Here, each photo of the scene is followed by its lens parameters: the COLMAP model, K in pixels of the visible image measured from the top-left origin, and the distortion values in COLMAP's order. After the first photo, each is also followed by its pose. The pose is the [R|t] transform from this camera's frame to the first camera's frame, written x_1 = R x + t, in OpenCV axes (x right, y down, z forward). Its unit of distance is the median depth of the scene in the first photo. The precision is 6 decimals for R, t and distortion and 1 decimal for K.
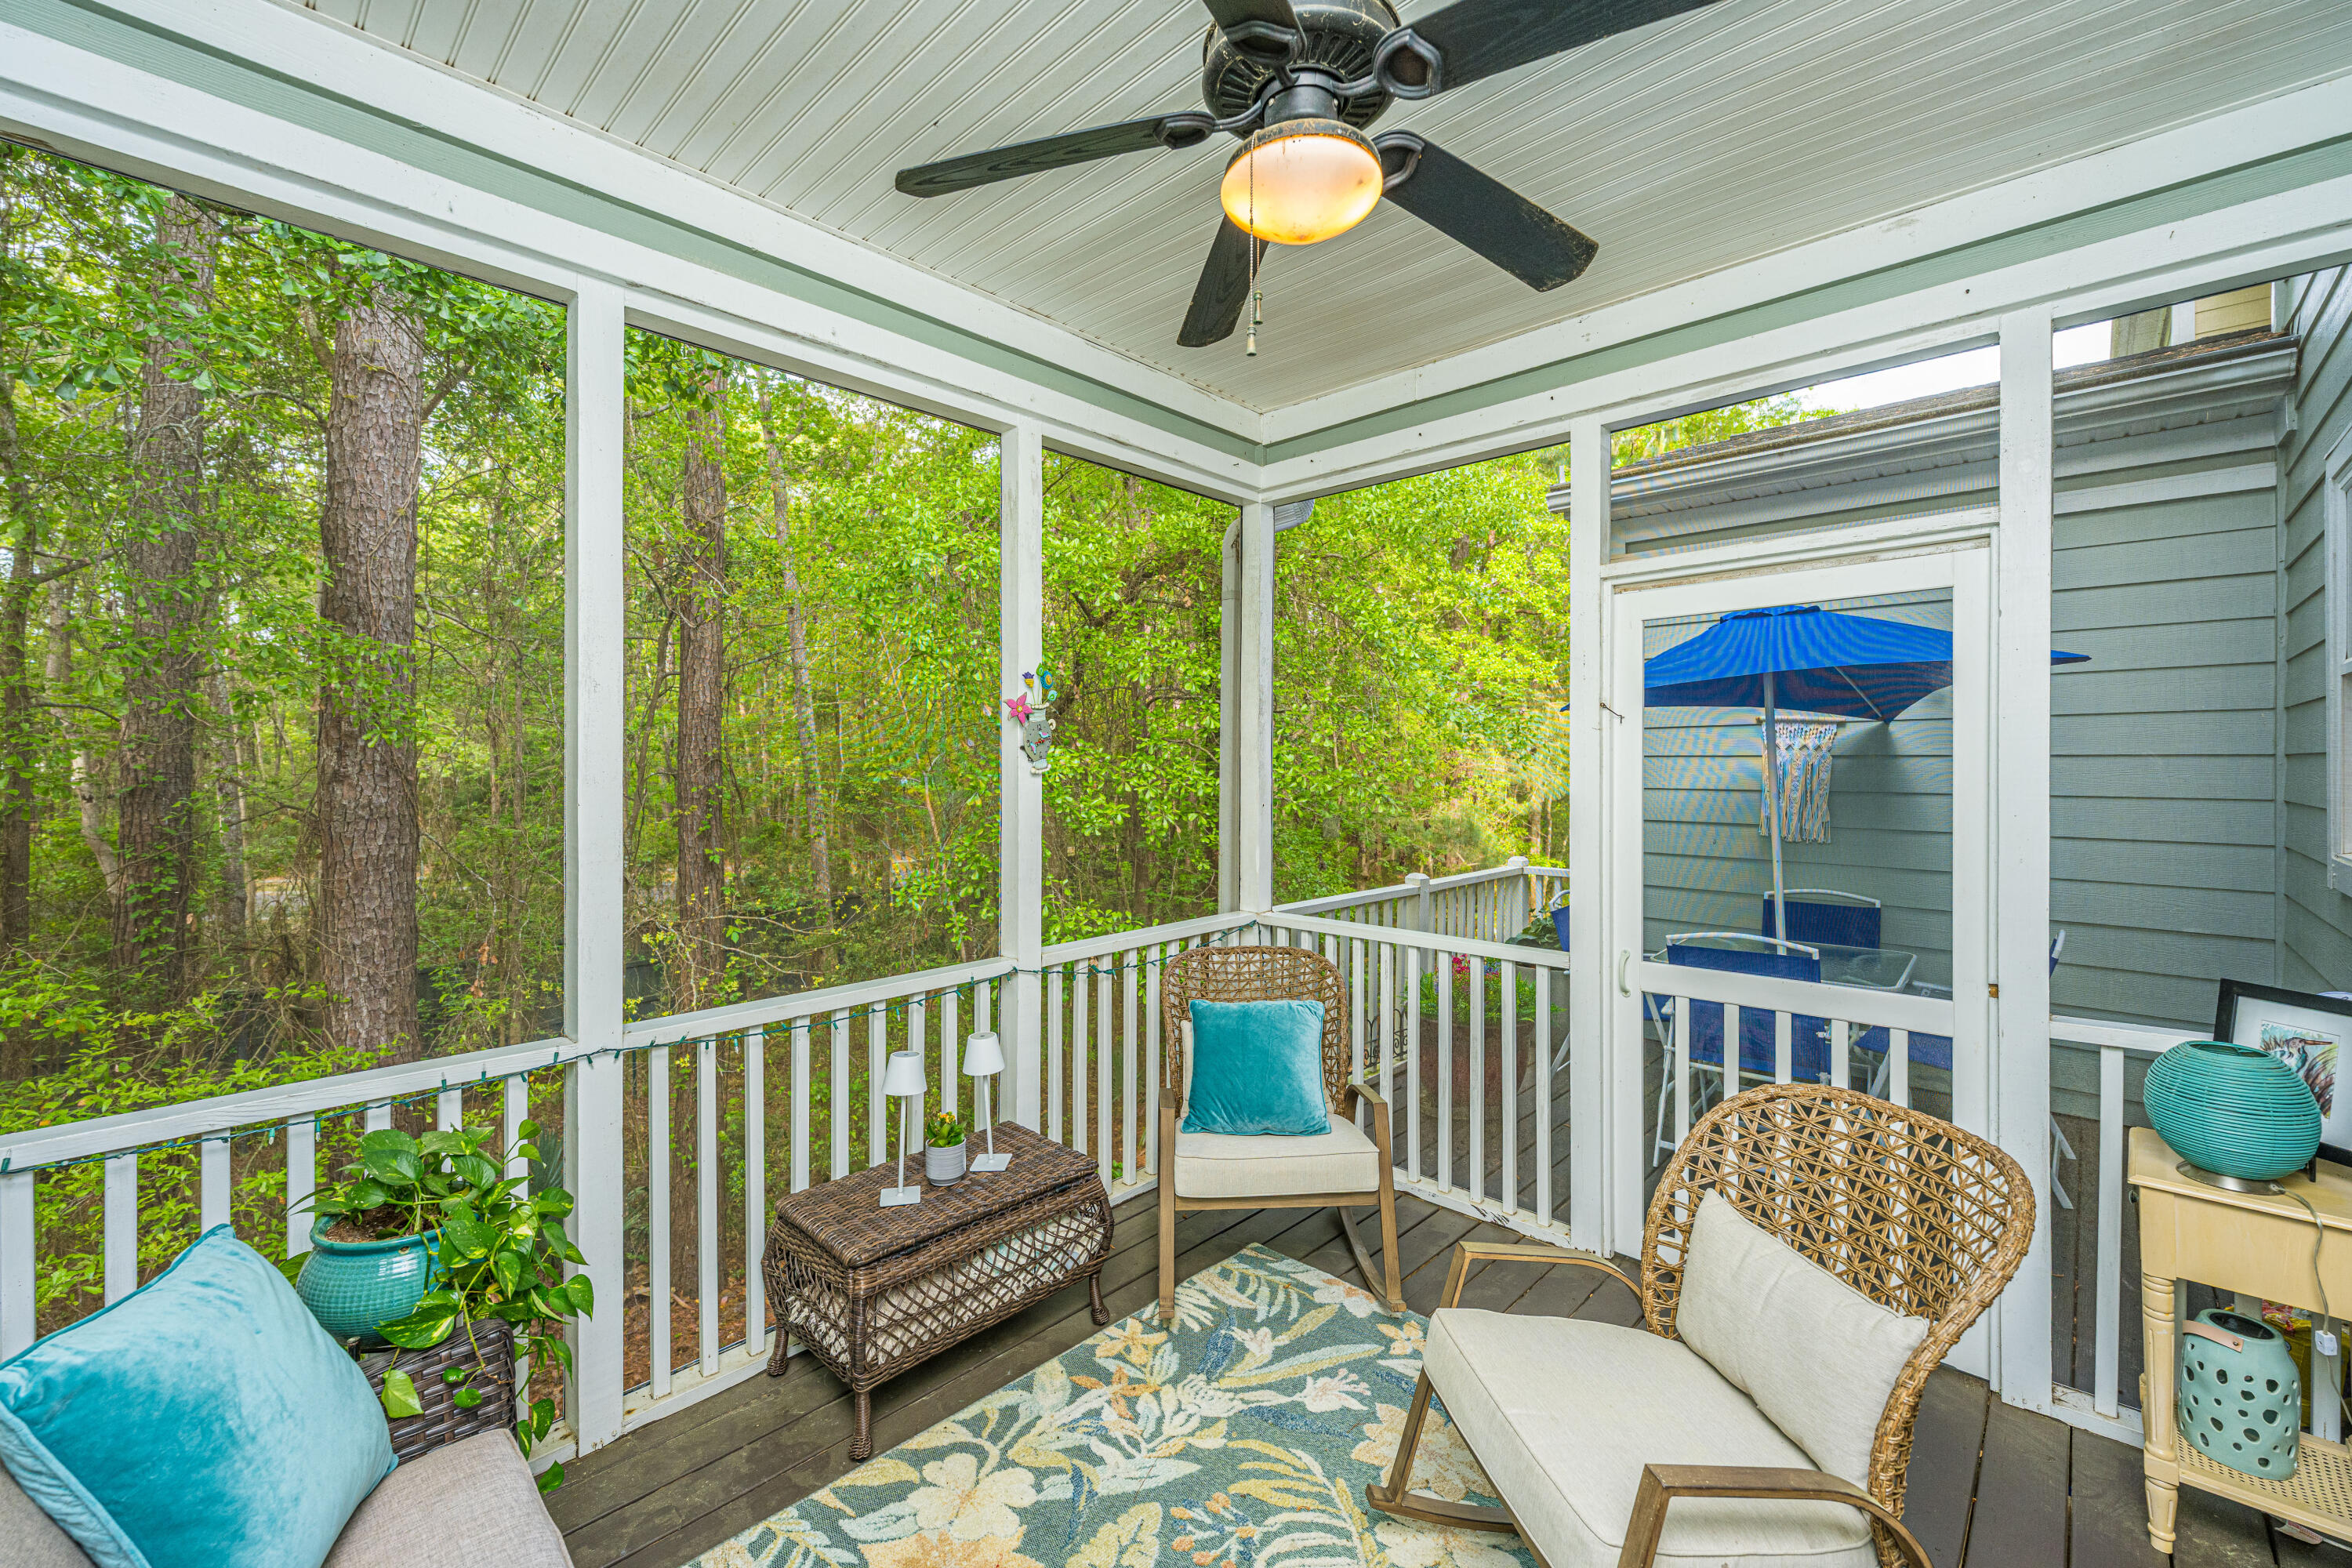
lens RADIAL K [[935.4, 0, 1176.0], [0, 935.4, 784.0], [0, 0, 1]] dist [-0.009202, 0.000016]
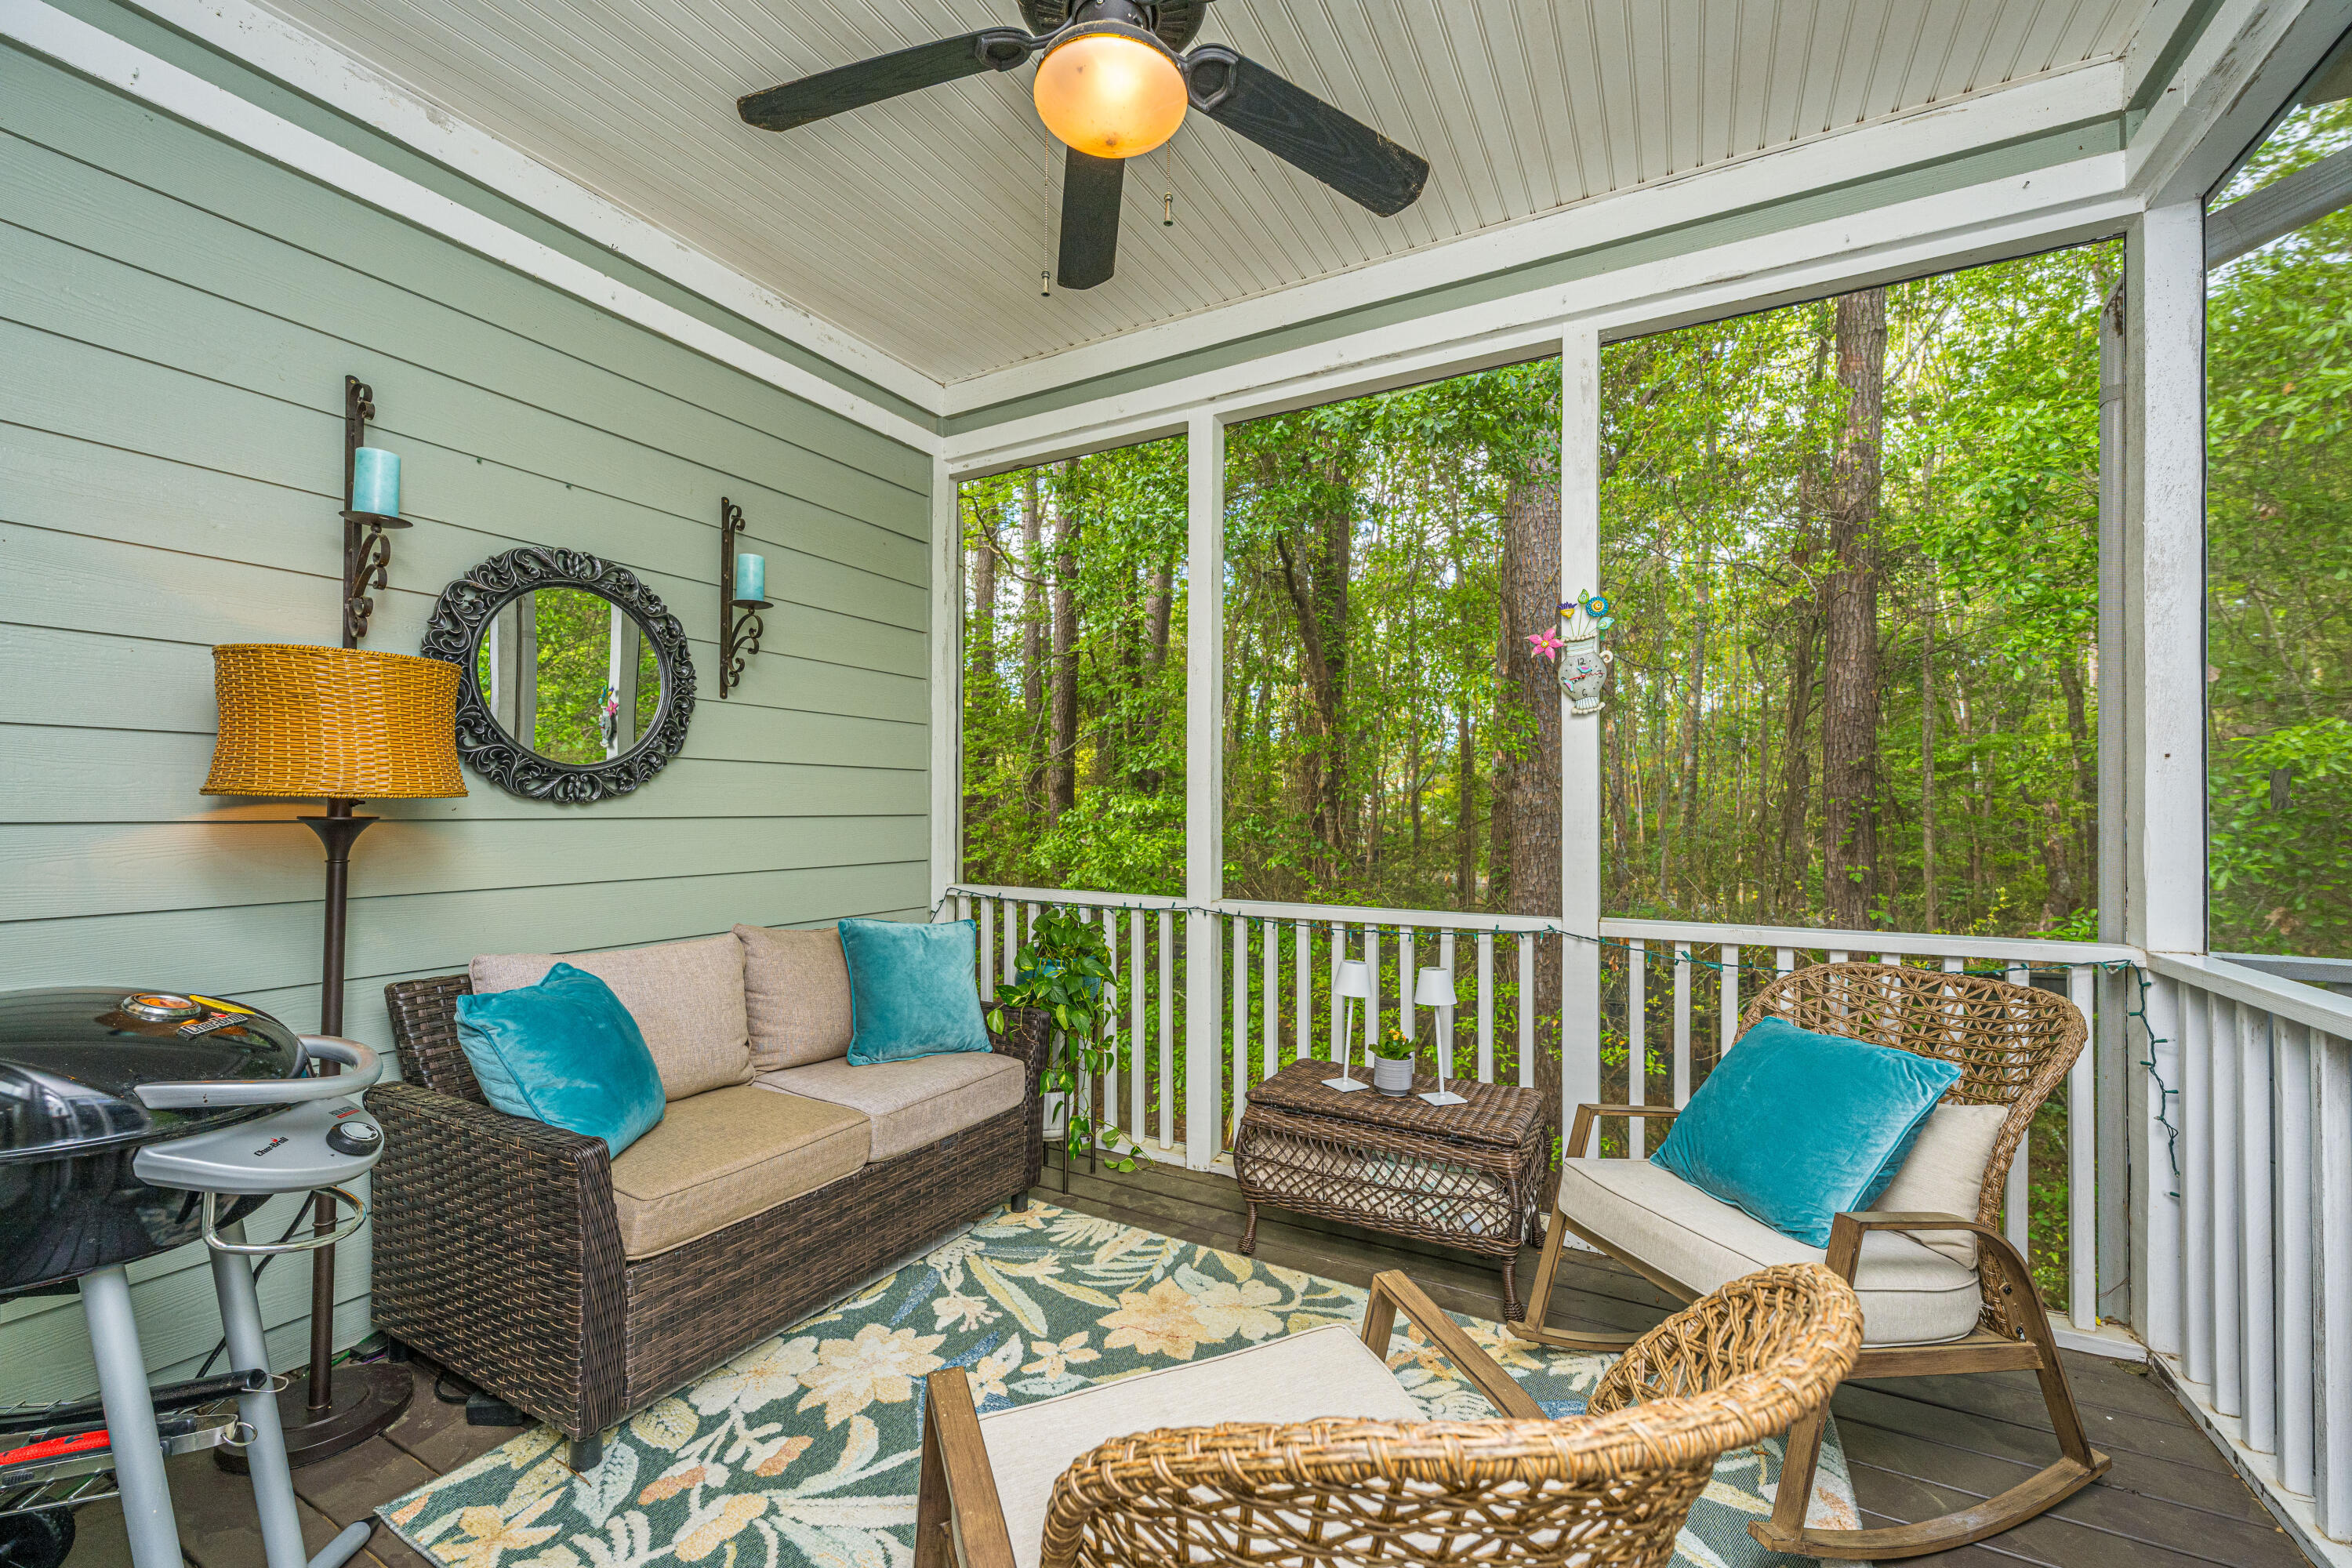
lens RADIAL K [[949.0, 0, 1176.0], [0, 949.0, 784.0], [0, 0, 1]] dist [-0.000072, 0.000030]
pose [[0.249266, -0.012938, -0.968349, 0.850866], [-0.001711, 0.999903, -0.013800, 0.097264], [0.968434, 0.005097, 0.249220, 0.550010]]
